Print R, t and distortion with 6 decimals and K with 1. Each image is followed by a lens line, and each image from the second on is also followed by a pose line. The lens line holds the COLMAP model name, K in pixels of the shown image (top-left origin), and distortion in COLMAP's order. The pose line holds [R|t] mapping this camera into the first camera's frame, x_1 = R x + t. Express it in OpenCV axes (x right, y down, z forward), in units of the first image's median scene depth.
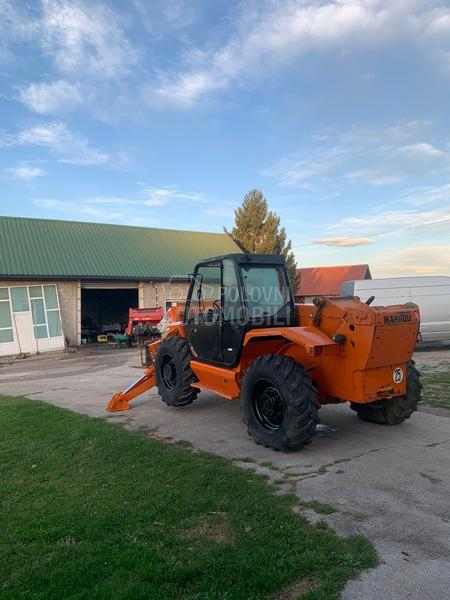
lens RADIAL K [[461.0, 0, 225.0], [0, 461.0, 300.0], [0, 0, 1]] dist [0.041709, -0.005888]
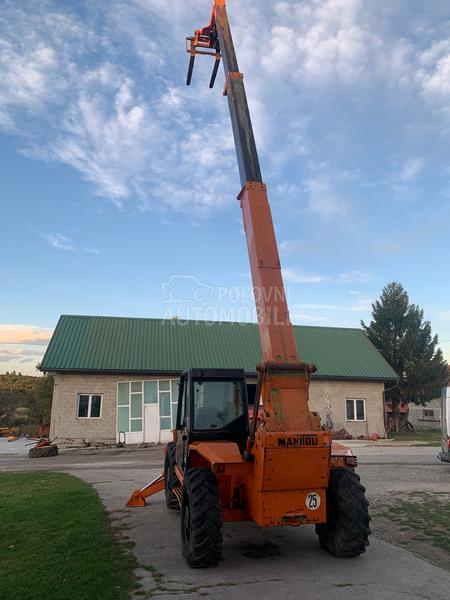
lens RADIAL K [[471.6, 0, 225.0], [0, 471.6, 300.0], [0, 0, 1]] dist [0.023600, -0.012871]
pose [[0.927609, -0.036746, -0.371742, 0.421342], [-0.034928, 0.982259, -0.184250, -0.044532], [0.371917, 0.183896, 0.909868, -0.031392]]
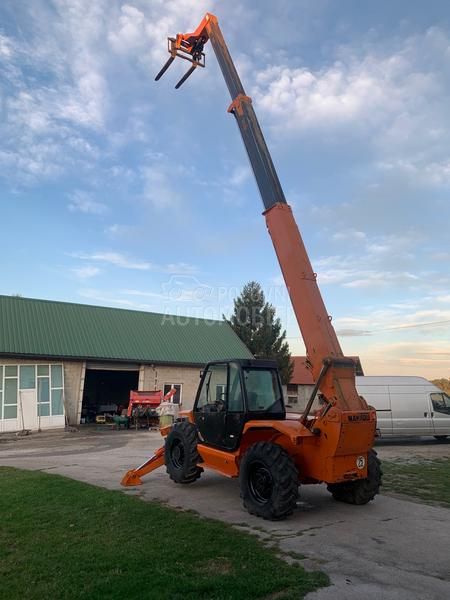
lens RADIAL K [[470.7, 0, 229.0], [0, 470.7, 296.5], [0, 0, 1]] dist [0.012100, 0.000146]
pose [[0.998574, 0.050899, 0.016117, -0.029445], [-0.047201, 0.982712, -0.179025, -0.028949], [-0.024950, 0.178009, 0.983712, -0.269574]]
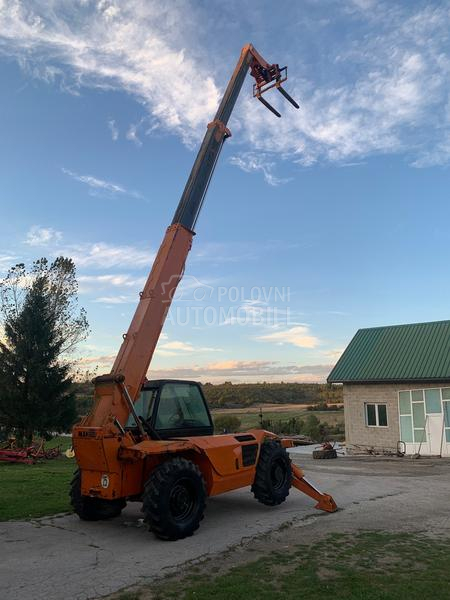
lens RADIAL K [[470.3, 0, 215.2], [0, 470.3, 314.3], [0, 0, 1]] dist [0.012561, 0.009879]
pose [[0.275791, -0.150901, -0.949299, 1.224278], [-0.004869, 0.987368, -0.158367, -0.063178], [0.961205, 0.048298, 0.271573, 0.637100]]
